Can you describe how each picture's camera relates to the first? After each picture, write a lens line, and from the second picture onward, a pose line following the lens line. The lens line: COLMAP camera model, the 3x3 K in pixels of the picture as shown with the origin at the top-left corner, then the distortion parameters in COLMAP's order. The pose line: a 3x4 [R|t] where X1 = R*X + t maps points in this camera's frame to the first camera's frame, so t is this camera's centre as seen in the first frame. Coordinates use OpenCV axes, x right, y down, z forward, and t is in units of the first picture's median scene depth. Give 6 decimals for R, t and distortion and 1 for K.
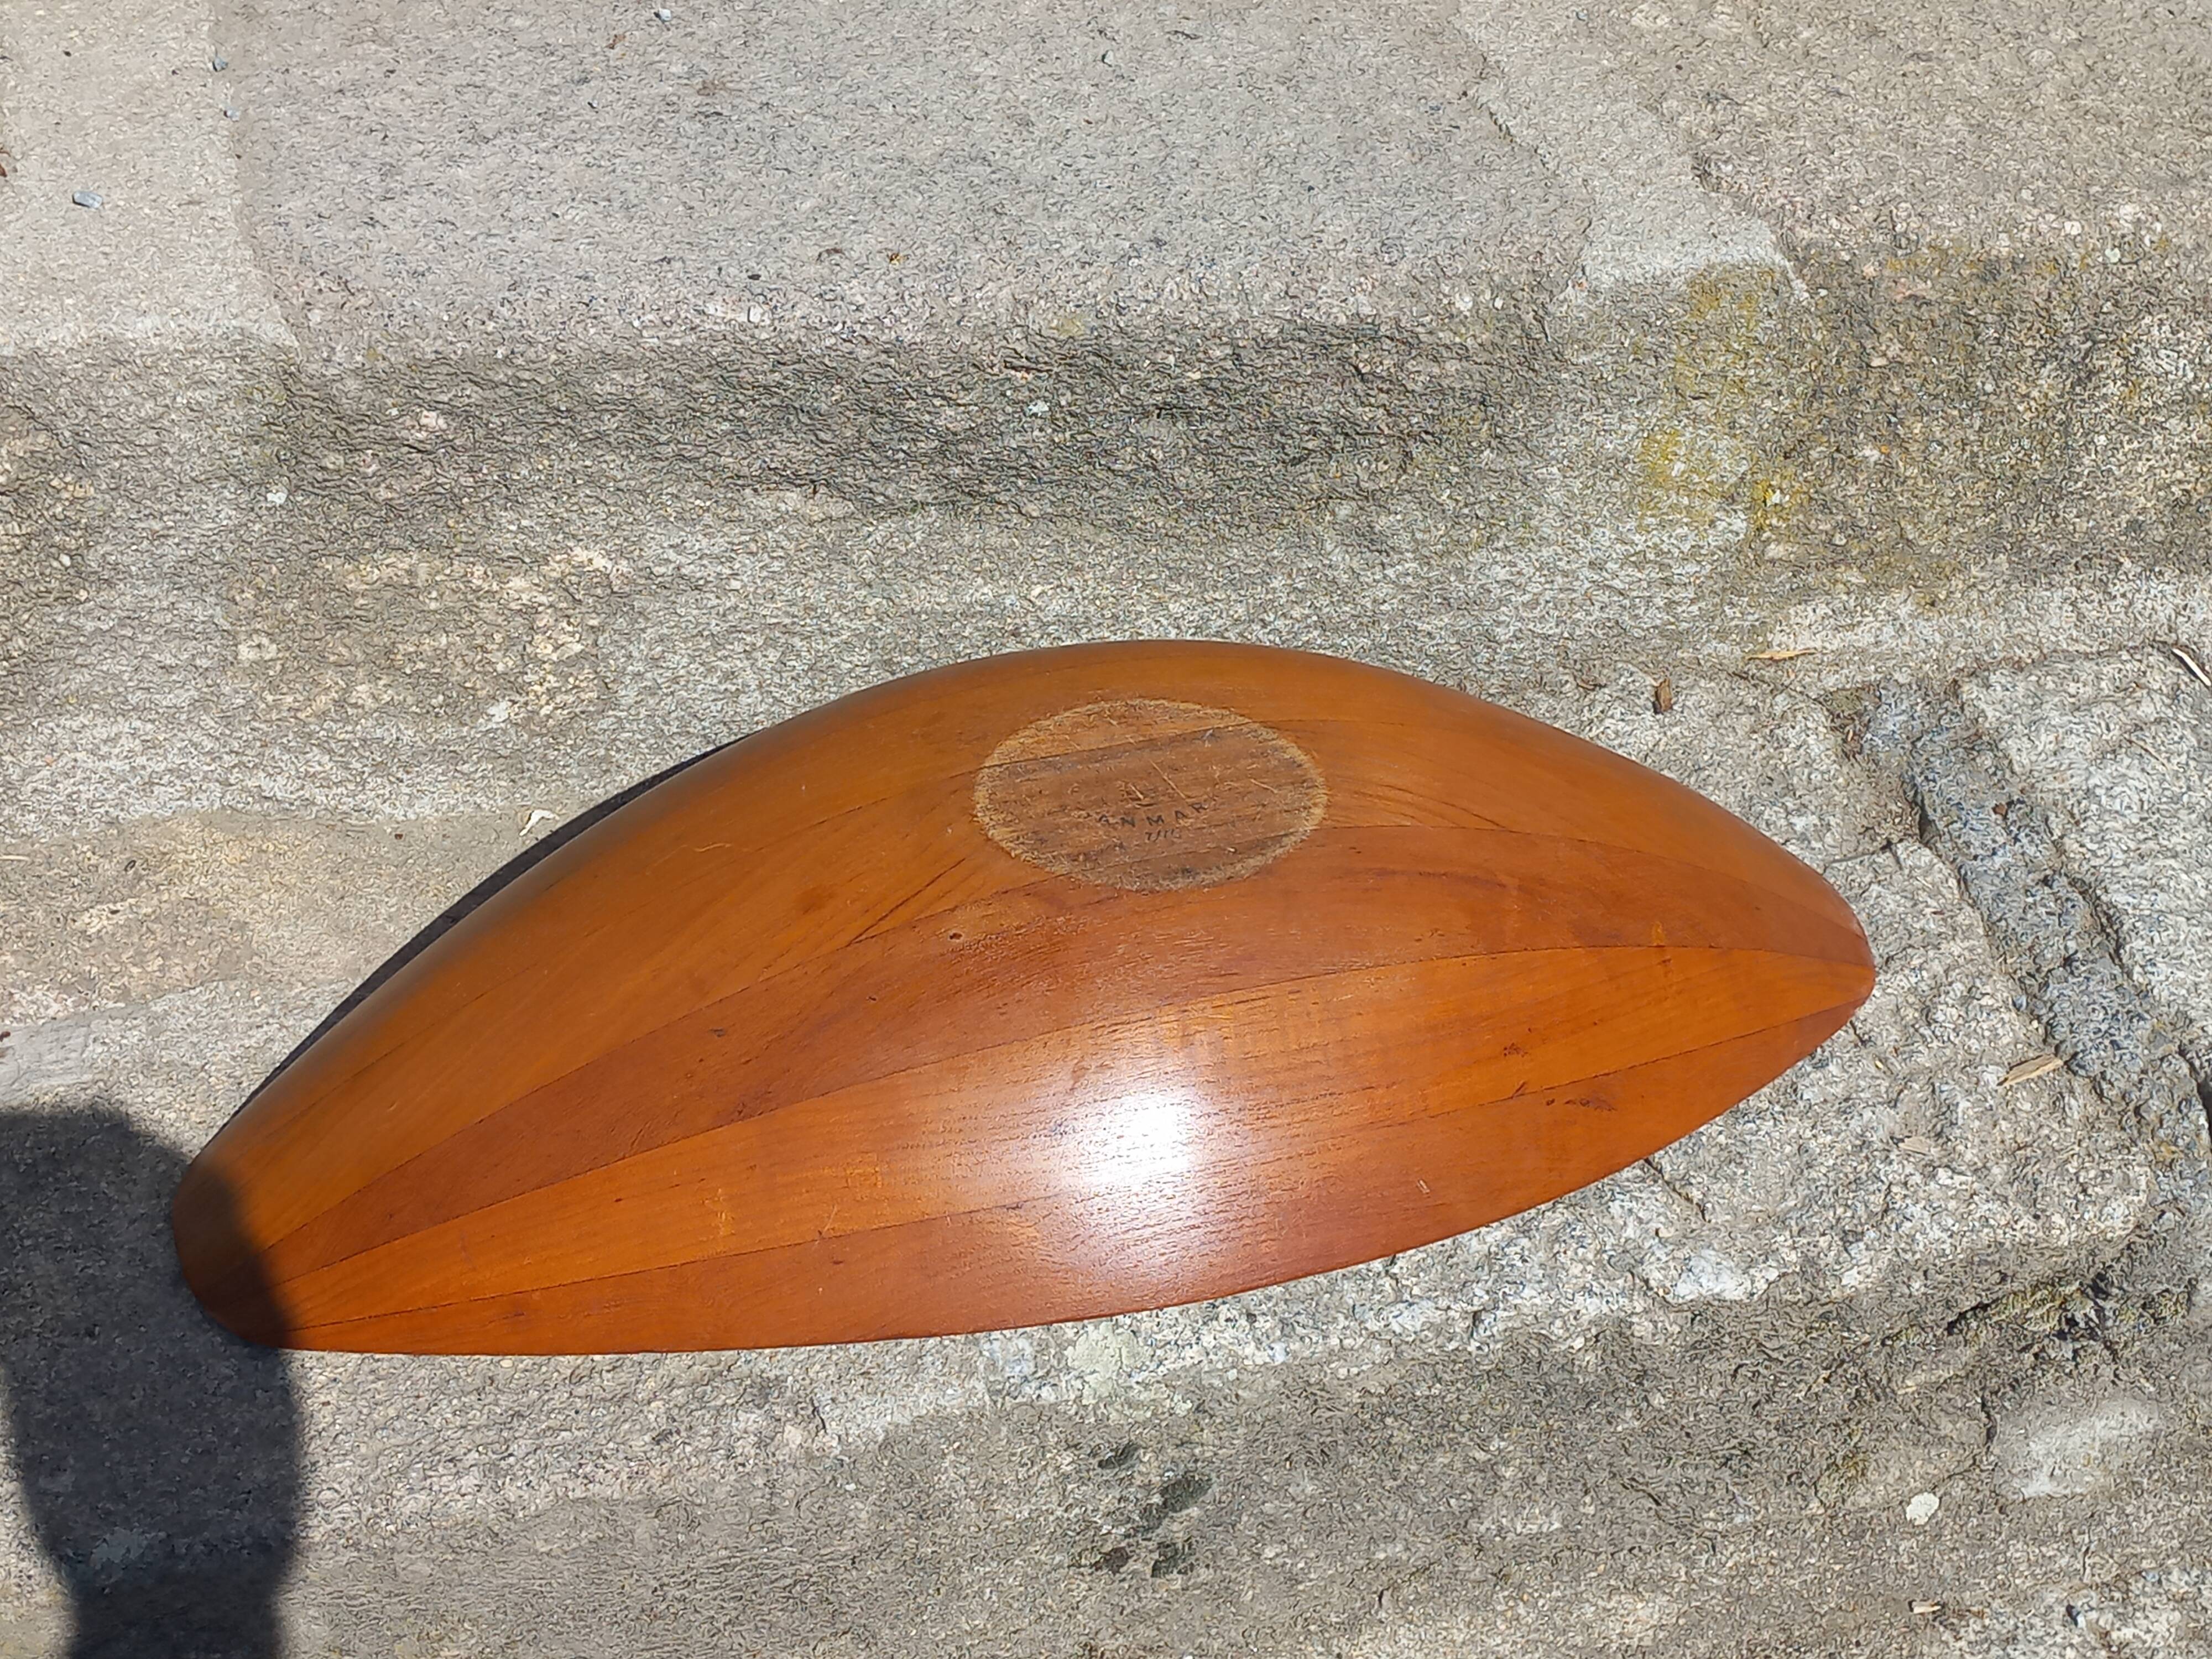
lens RADIAL K [[3158.8, 0, 1096.1], [0, 3158.8, 819.6], [0, 0, 1]] dist [0.086531, 0.000000]
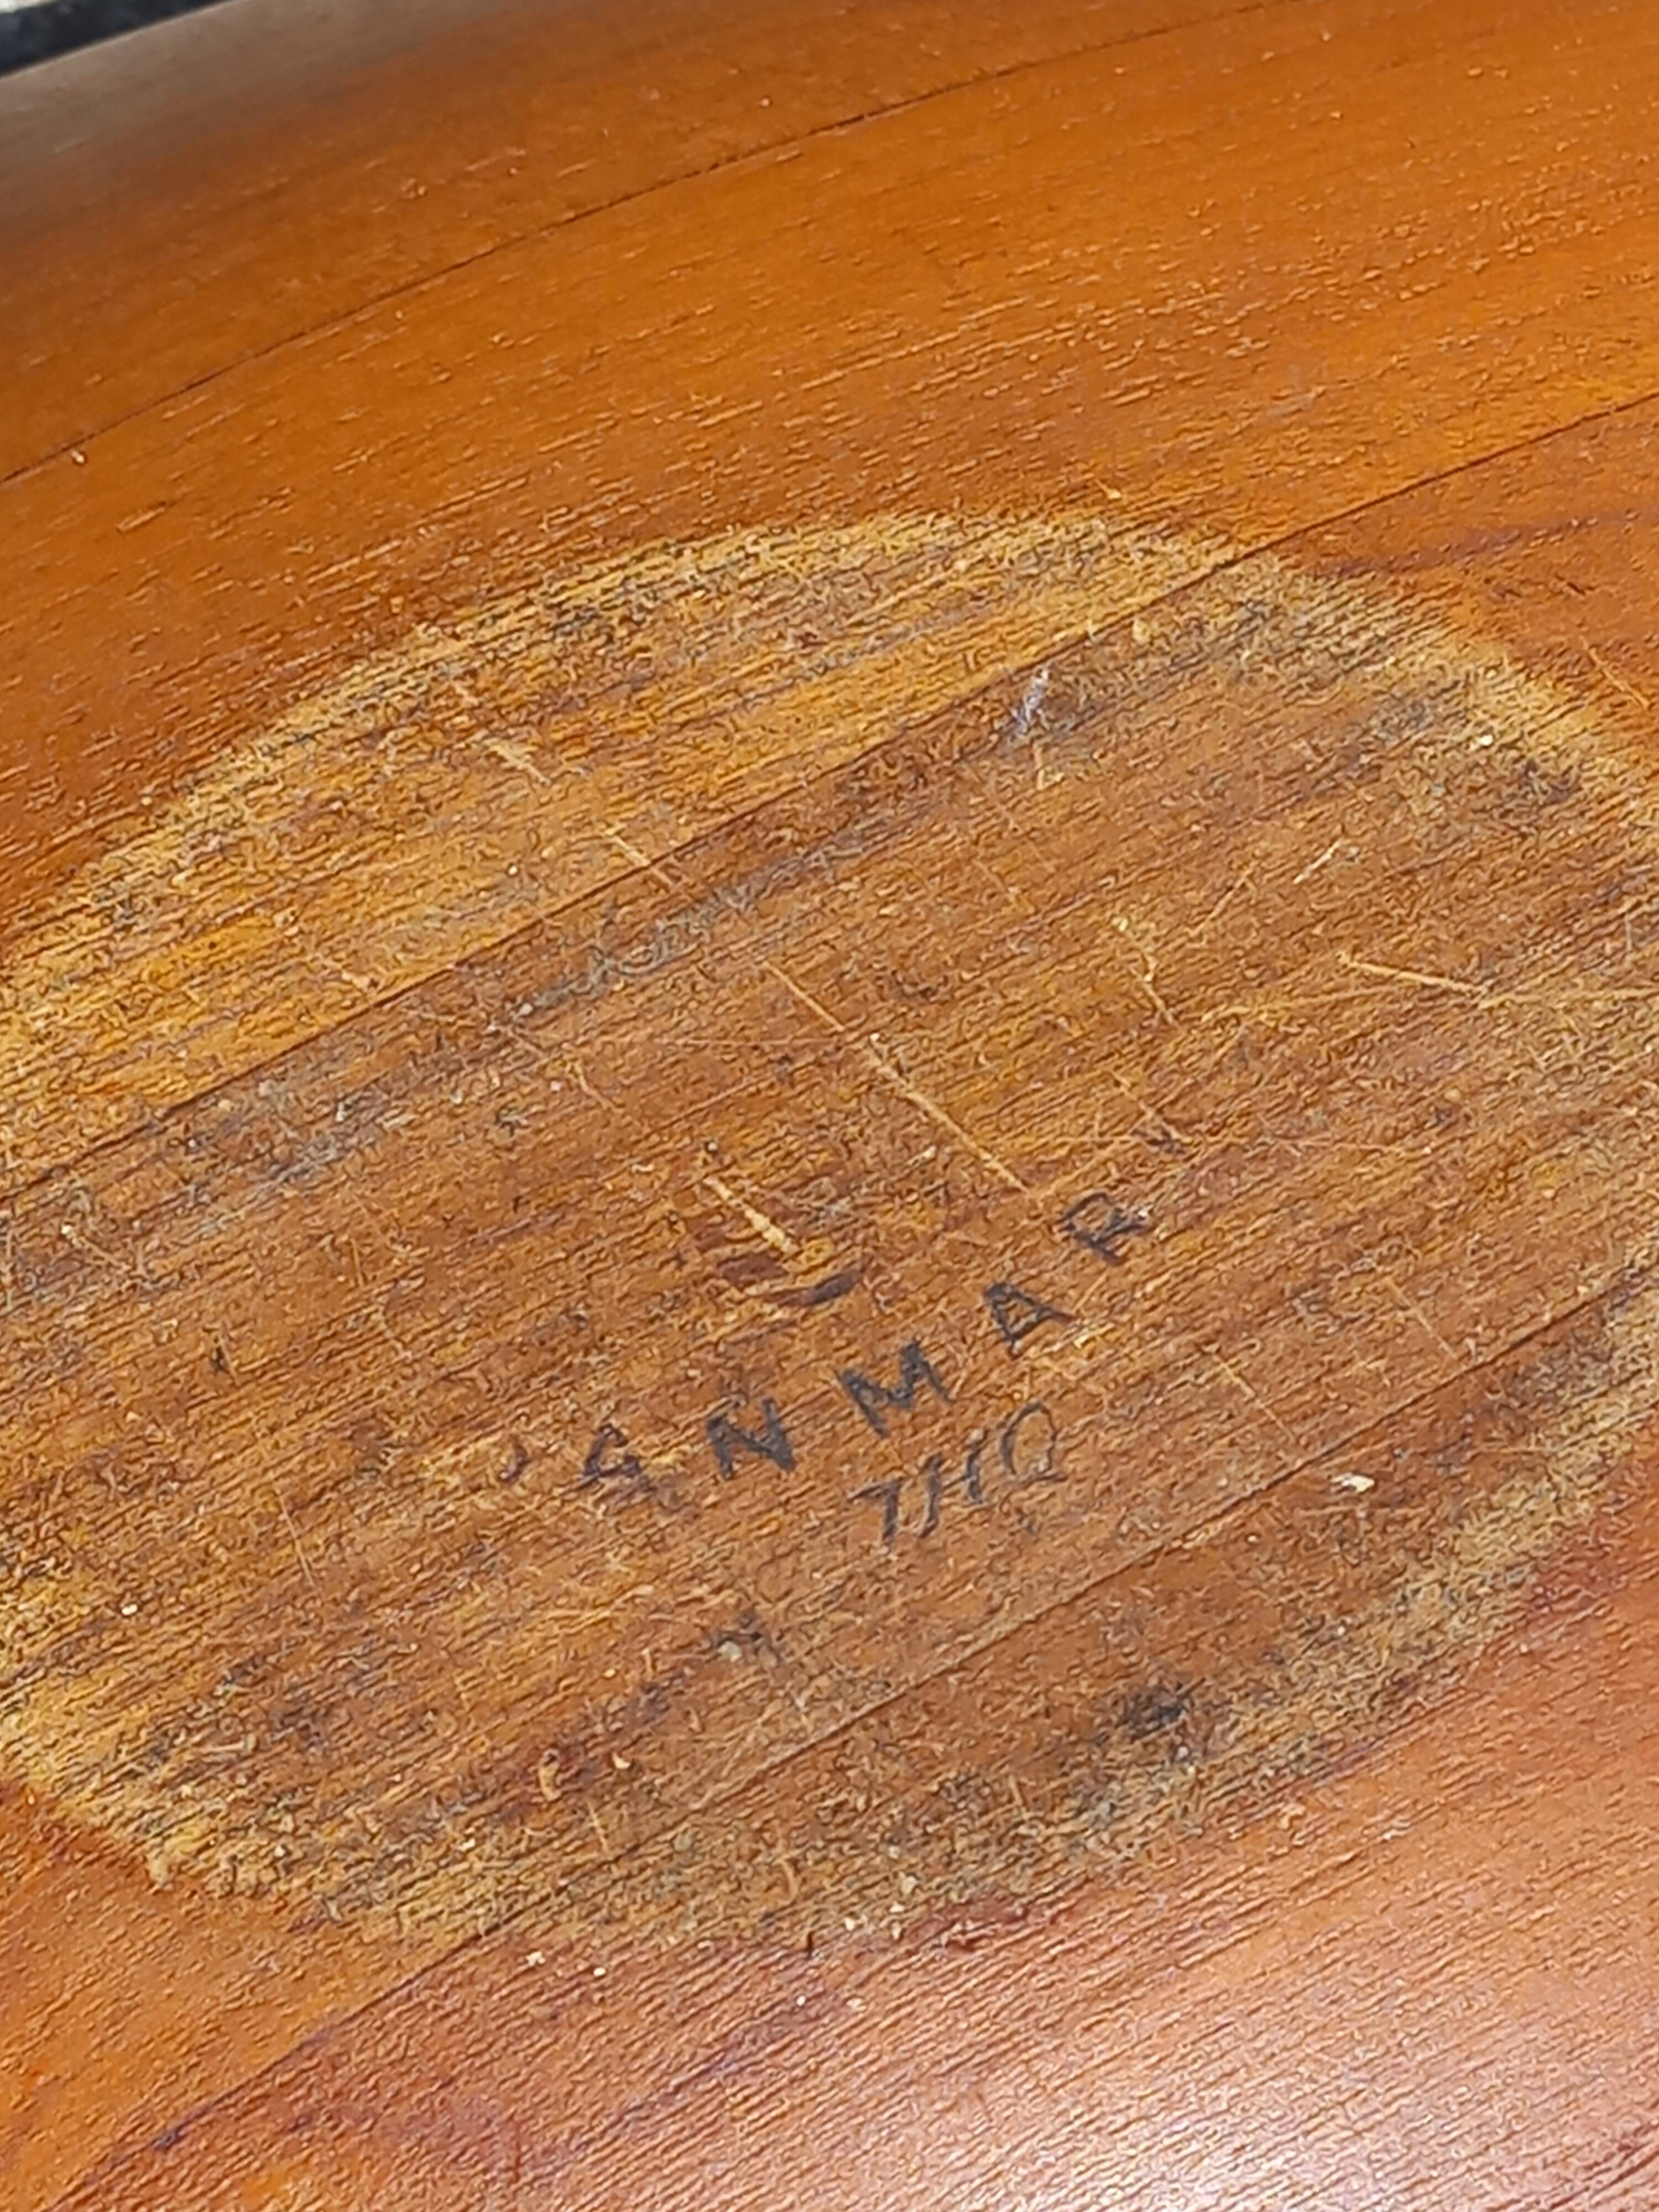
lens RADIAL K [[6388.9, 0, 844.3], [0, 6388.9, 1066.3], [0, 0, 1]] dist [0.081963, 0.000000]
pose [[0.975657, -0.212477, 0.054279, 0.000458], [0.185341, 0.931221, 0.313808, -0.112975], [-0.117222, -0.296109, 0.947934, 0.583867]]
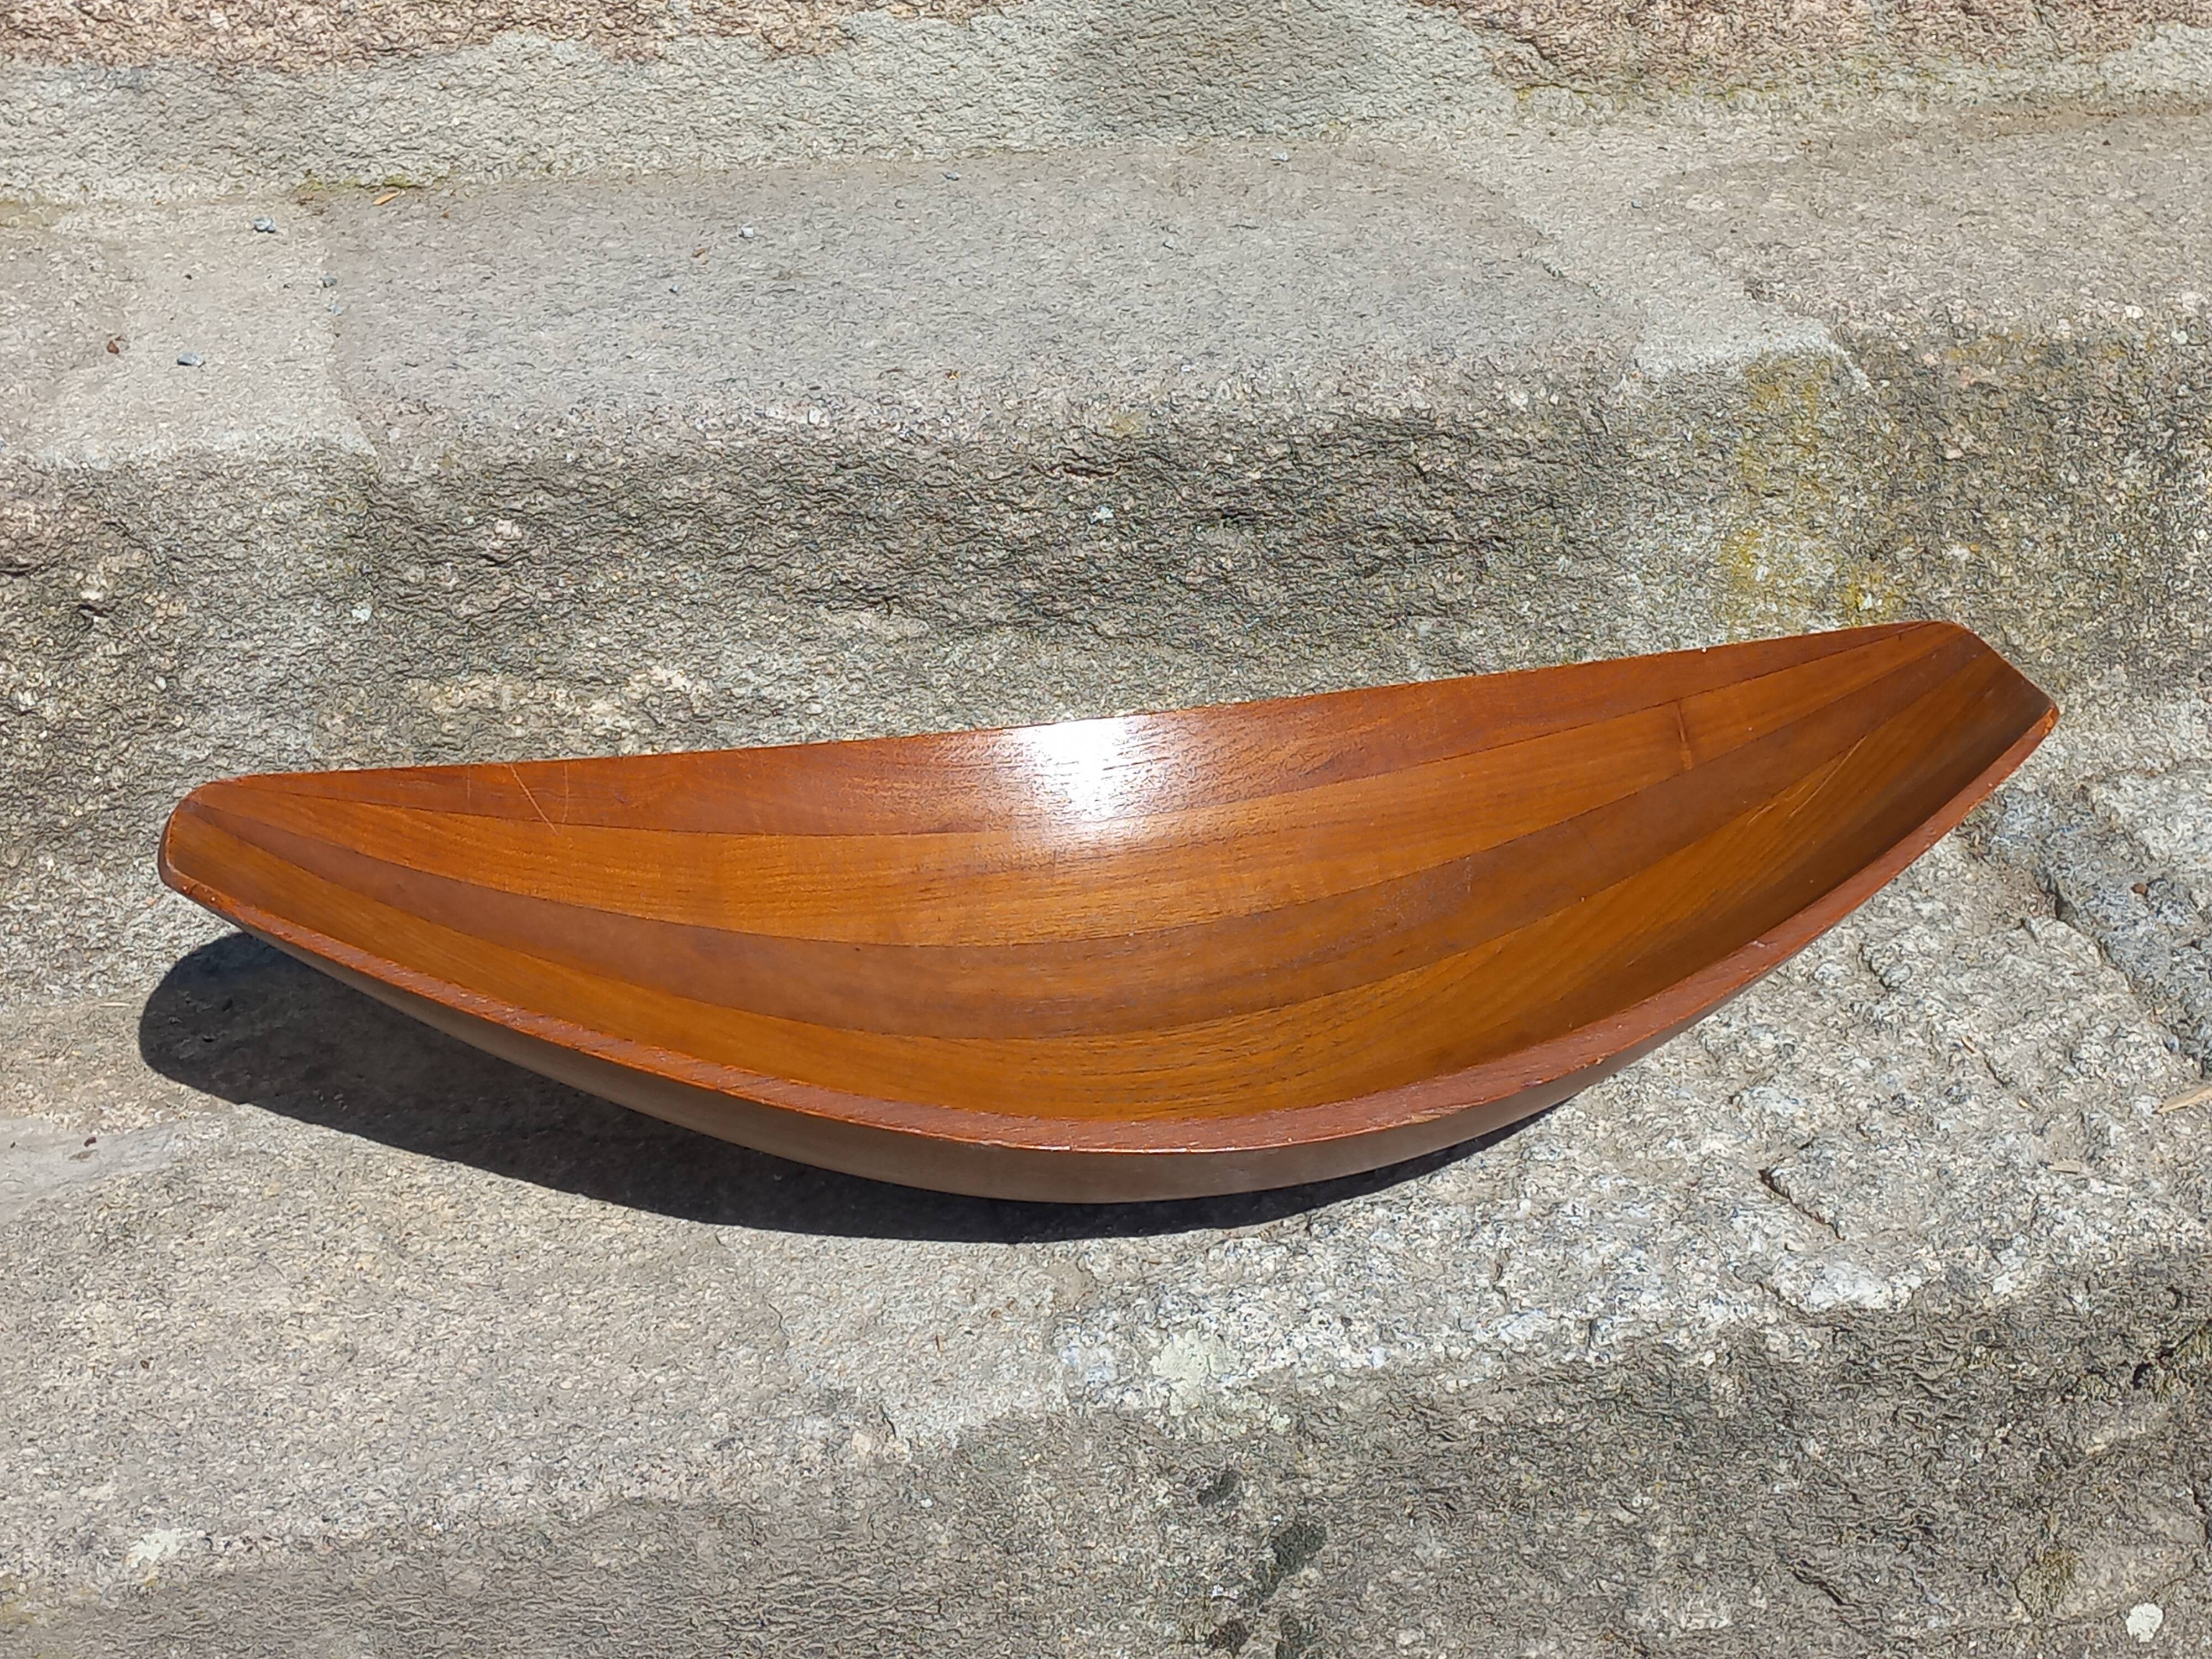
lens RADIAL K [[3158.8, 0, 1093.6], [0, 3158.8, 818.1], [0, 0, 1]] dist [0.086531, 0.000000]
pose [[0.994148, -0.071052, -0.081368, 0.055097], [0.049528, 0.969210, -0.241201, 0.211178], [0.096000, 0.235760, 0.967058, 0.037604]]
